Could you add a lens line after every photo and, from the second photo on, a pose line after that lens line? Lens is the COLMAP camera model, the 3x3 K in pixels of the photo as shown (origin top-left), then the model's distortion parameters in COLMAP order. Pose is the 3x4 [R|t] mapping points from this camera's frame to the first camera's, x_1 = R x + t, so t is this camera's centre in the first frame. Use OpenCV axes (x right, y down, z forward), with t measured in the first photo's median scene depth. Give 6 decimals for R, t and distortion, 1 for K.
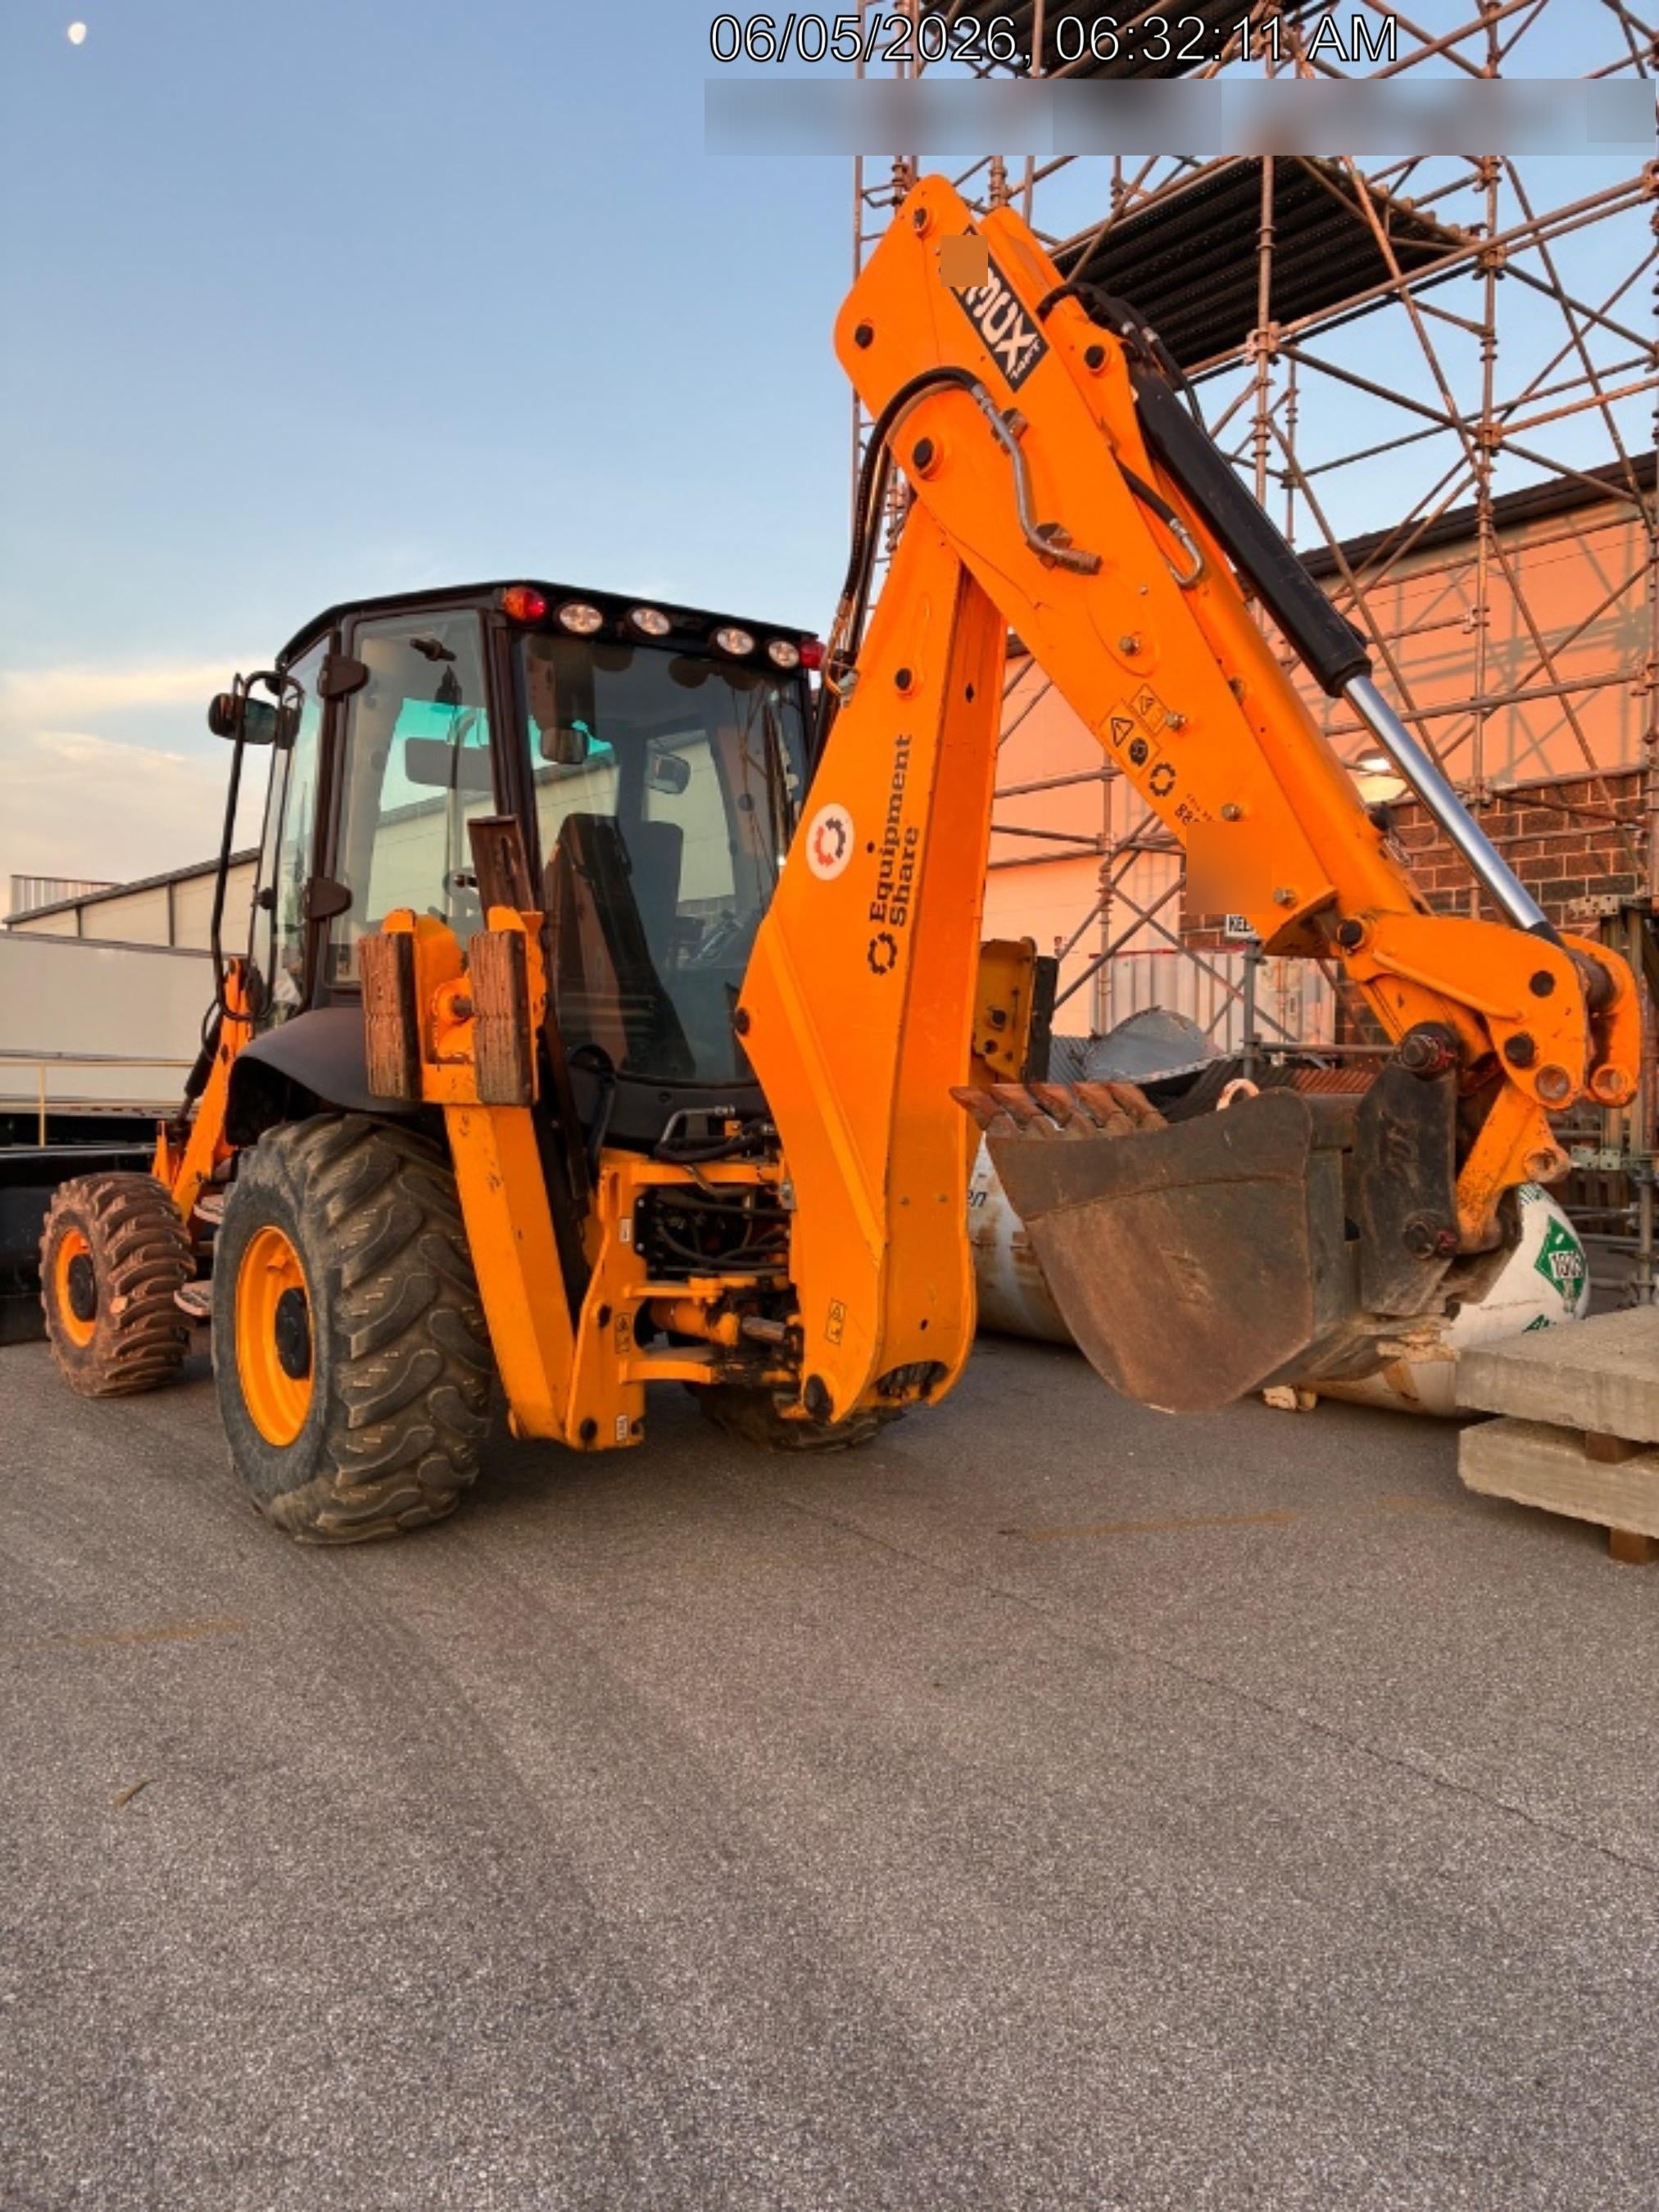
lens RADIAL K [[1699.8, 0, 829.5], [0, 1699.8, 1106.0], [0, 0, 1]] dist [0.001900, -0.004175]
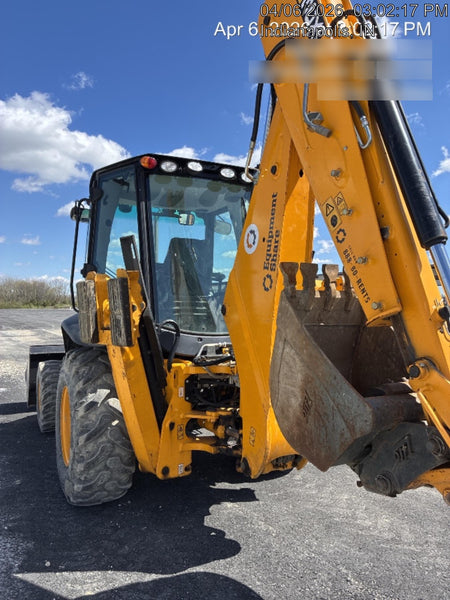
lens RADIAL K [[461.1, 0, 225.0], [0, 461.1, 300.0], [0, 0, 1]] dist [0.001900, -0.004175]
pose [[0.982504, -0.023939, -0.184698, 0.081966], [0.011640, 0.997659, -0.067391, -0.019916], [0.185879, 0.064062, 0.980482, 0.313426]]
